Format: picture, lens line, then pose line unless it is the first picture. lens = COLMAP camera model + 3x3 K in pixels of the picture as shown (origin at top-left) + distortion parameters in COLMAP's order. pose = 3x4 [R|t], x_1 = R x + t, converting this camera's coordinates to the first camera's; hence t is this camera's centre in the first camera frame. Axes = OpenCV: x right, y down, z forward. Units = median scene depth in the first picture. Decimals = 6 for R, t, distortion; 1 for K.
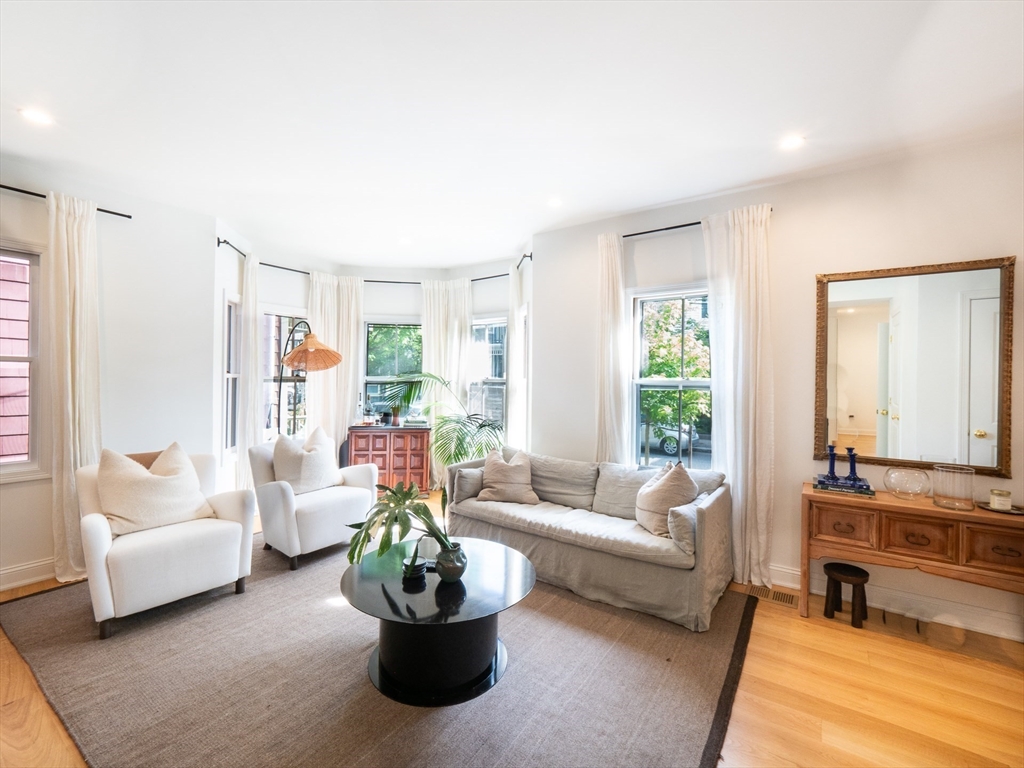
lens RADIAL K [[443.1, 0, 517.0], [0, 443.1, 382.1], [0, 0, 1]] dist [-0.010208, 0.000408]
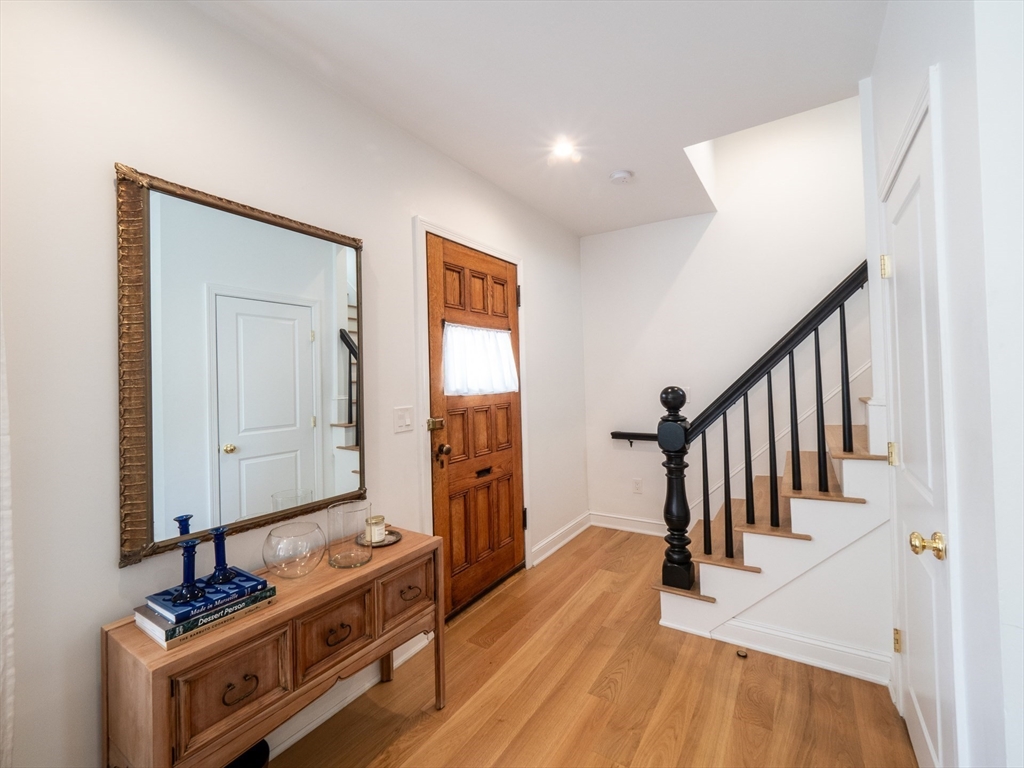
lens RADIAL K [[443.1, 0, 513.3], [0, 443.1, 374.1], [0, 0, 1]] dist [-0.010208, 0.000408]
pose [[-0.041007, 0.009472, 0.999114, 0.236330], [0.027166, 0.999596, -0.008362, -0.009319], [-0.998789, 0.026799, -0.041248, 0.706650]]
